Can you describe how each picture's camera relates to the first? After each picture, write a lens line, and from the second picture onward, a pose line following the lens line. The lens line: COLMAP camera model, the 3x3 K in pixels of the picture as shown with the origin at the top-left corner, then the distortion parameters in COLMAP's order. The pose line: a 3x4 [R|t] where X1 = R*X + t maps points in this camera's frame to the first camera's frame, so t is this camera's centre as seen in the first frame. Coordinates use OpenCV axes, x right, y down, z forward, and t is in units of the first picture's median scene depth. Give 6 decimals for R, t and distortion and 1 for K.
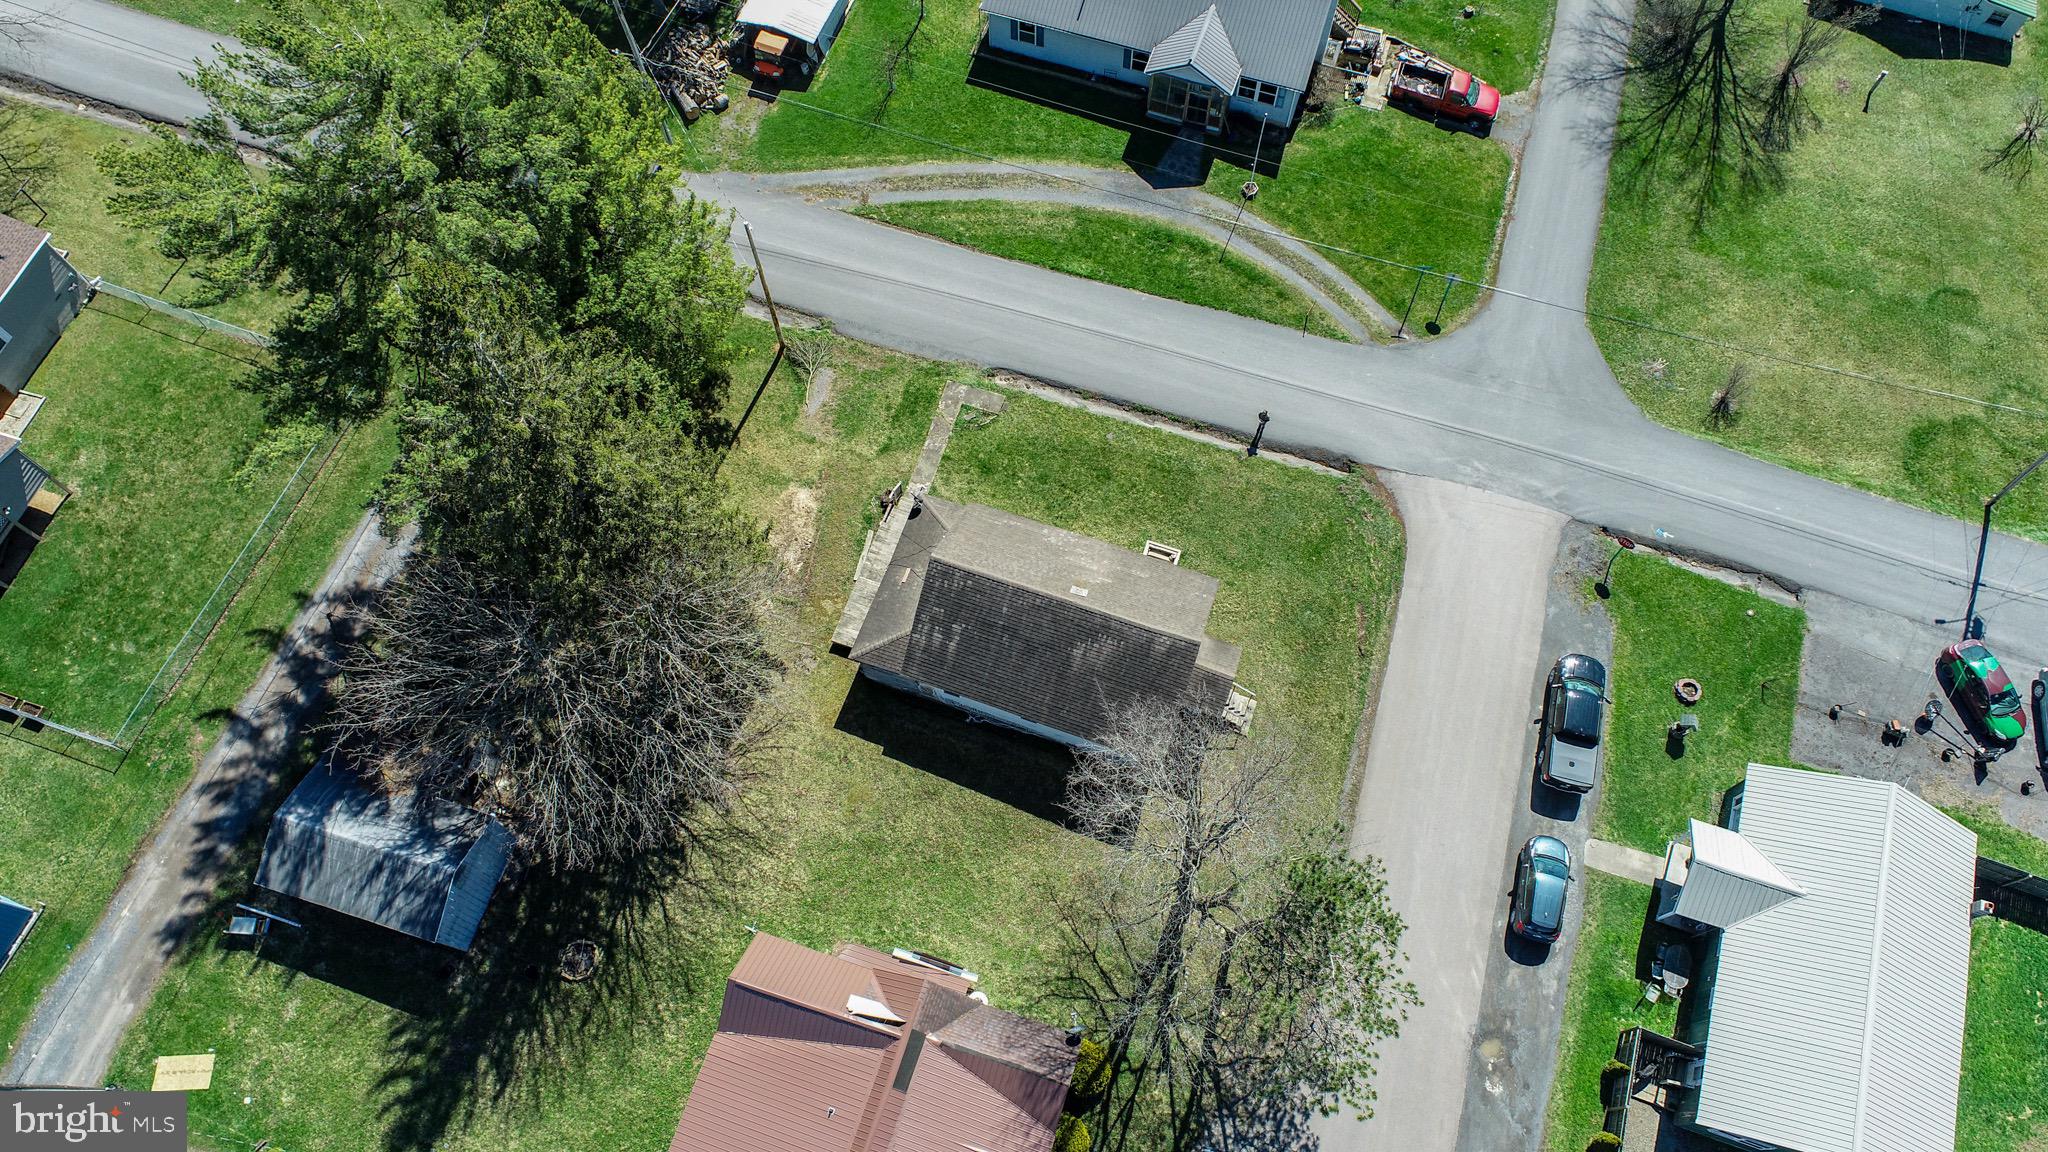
lens RADIAL K [[1384.3, 0, 1015.3], [0, 1384.3, 581.6], [0, 0, 1]] dist [-0.011332, 0.003981]
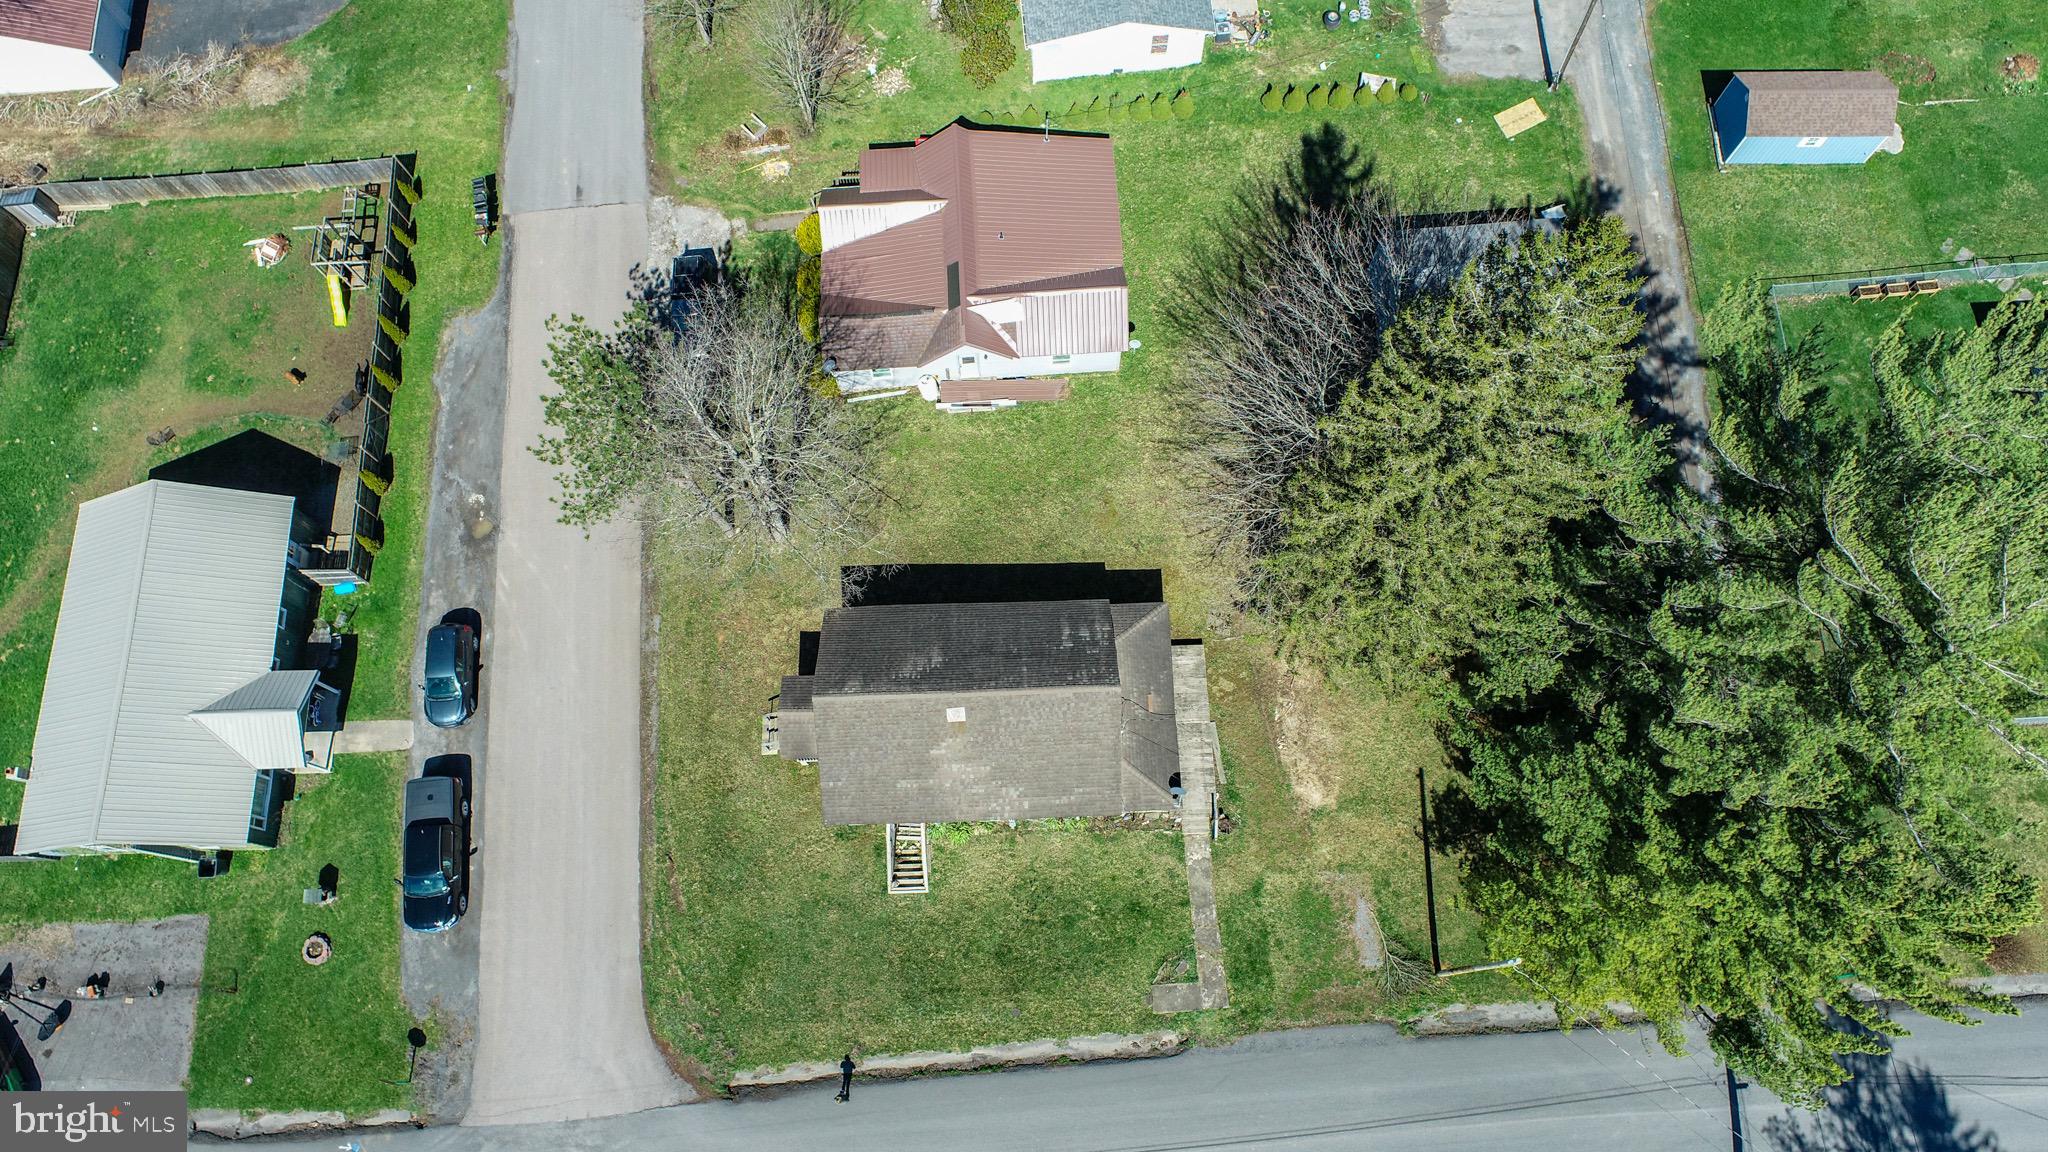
lens RADIAL K [[1384.3, 0, 1027.5], [0, 1384.3, 568.1], [0, 0, 1]] dist [-0.011332, 0.003981]
pose [[-0.930525, 0.352628, -0.098880, 0.052010], [-0.328792, -0.685458, 0.649649, -0.478580], [0.161306, 0.637025, 0.753776, 0.225480]]
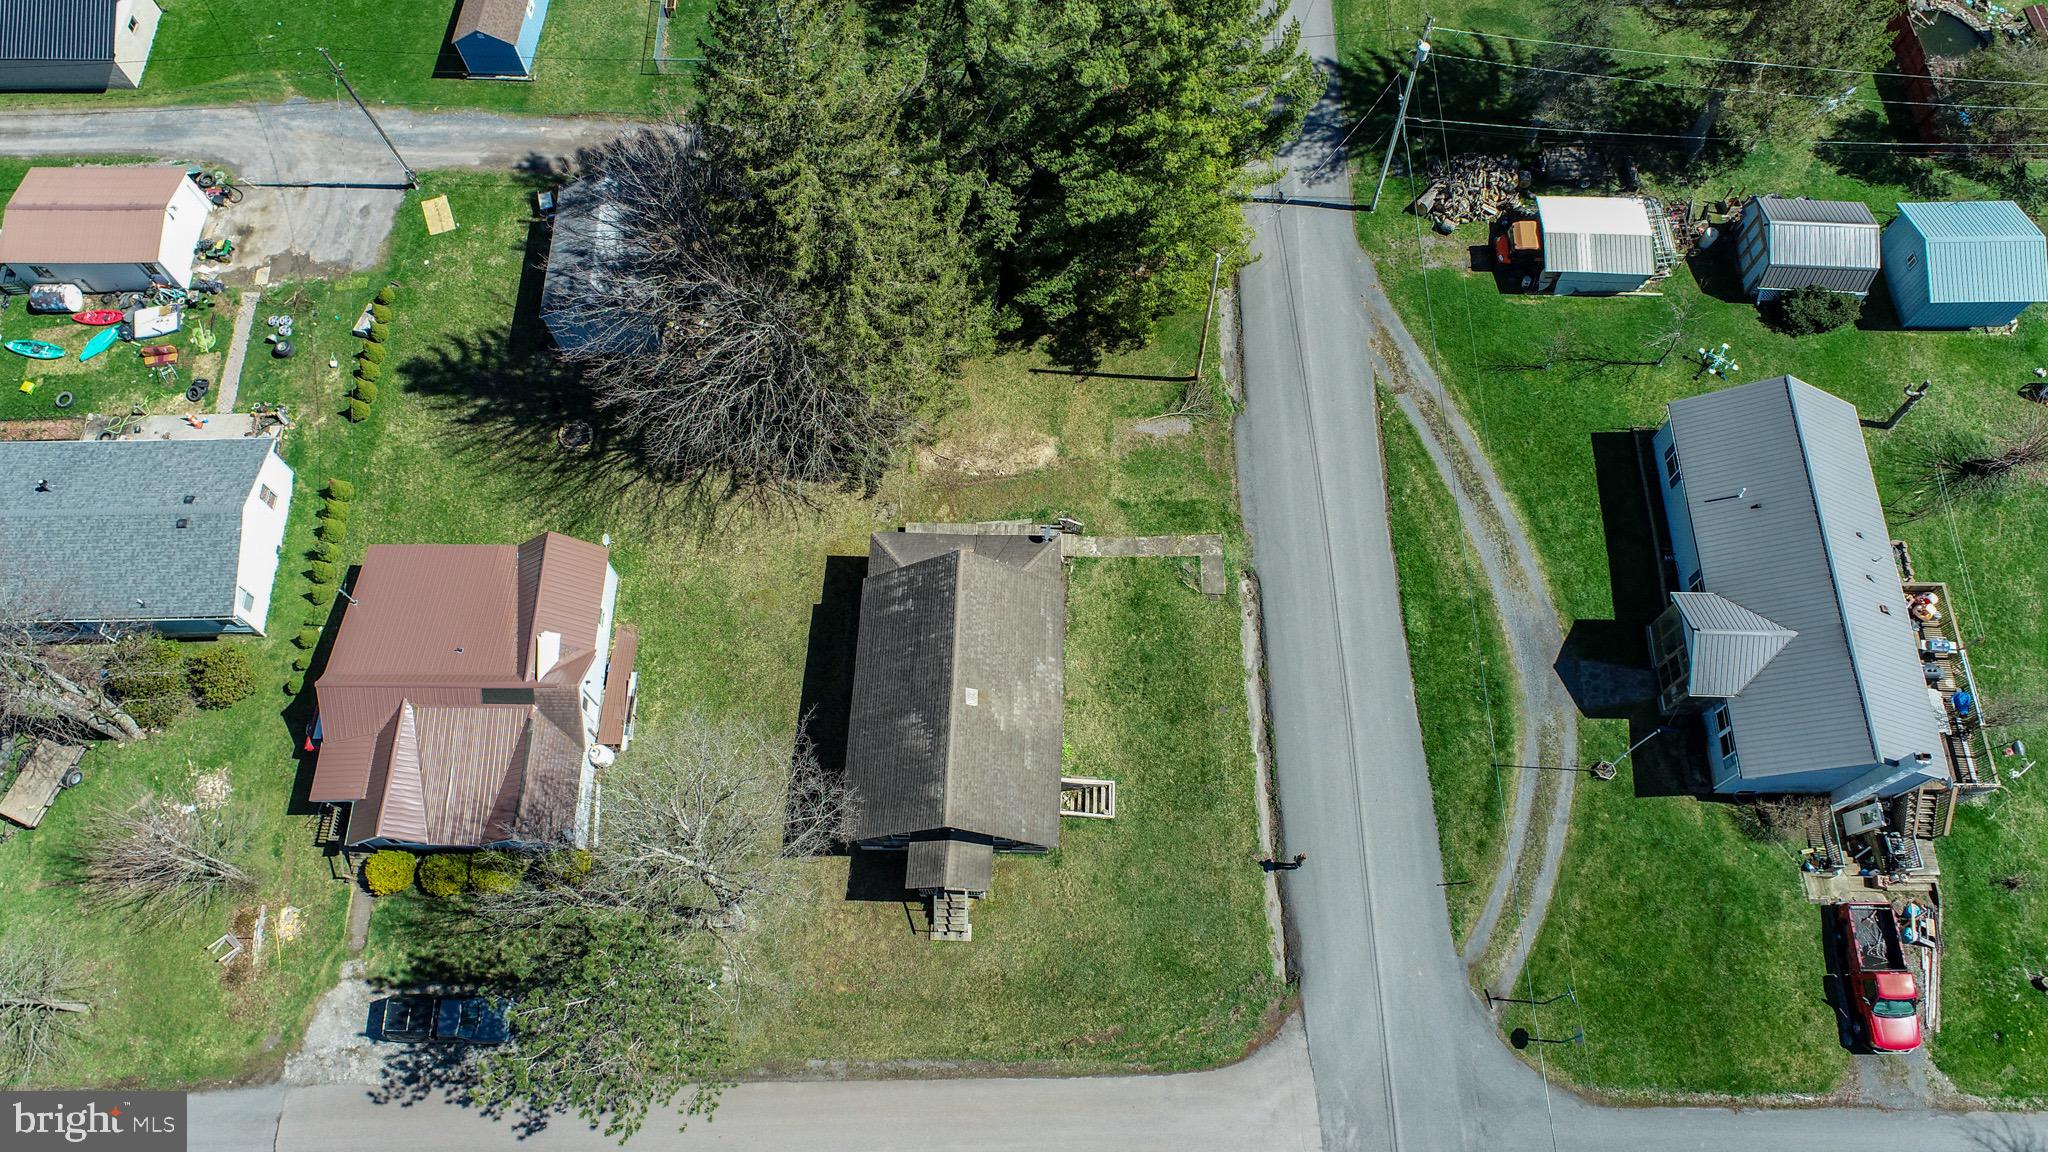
lens RADIAL K [[1384.3, 0, 1011.8], [0, 1384.3, 565.6], [0, 0, 1]] dist [-0.011332, 0.003981]
pose [[0.302491, 0.868701, -0.392247, 0.314430], [-0.867686, 0.421291, 0.263886, -0.276707], [0.394488, 0.260524, 0.881196, 0.120299]]
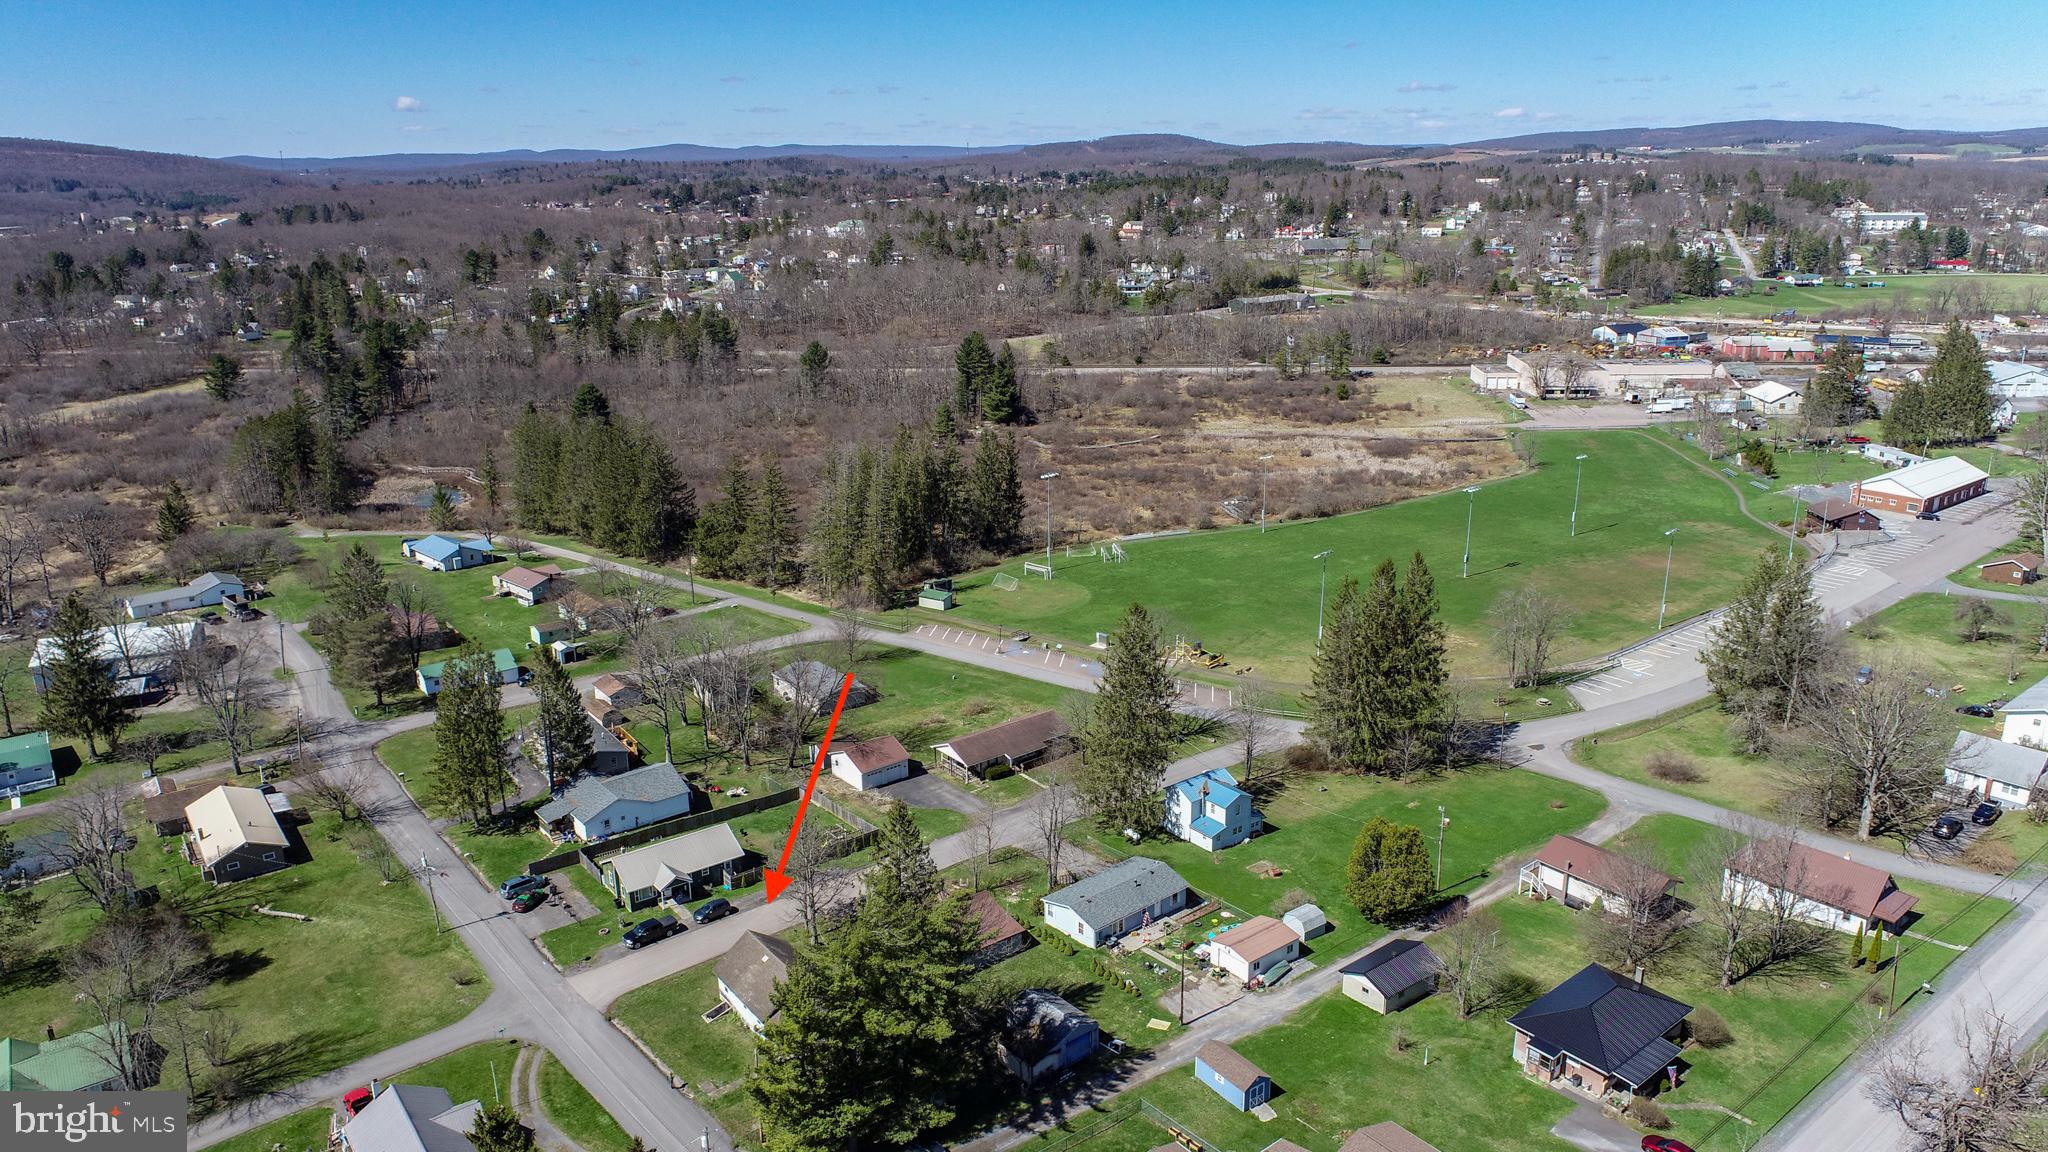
lens RADIAL K [[1384.3, 0, 1023.4], [0, 1384.3, 579.7], [0, 0, 1]] dist [-0.011332, 0.003981]
pose [[-0.832994, -0.146781, 0.533456, -1.380806], [0.511929, 0.161270, 0.843754, -1.728373], [-0.209878, 0.975934, -0.059196, 0.346650]]
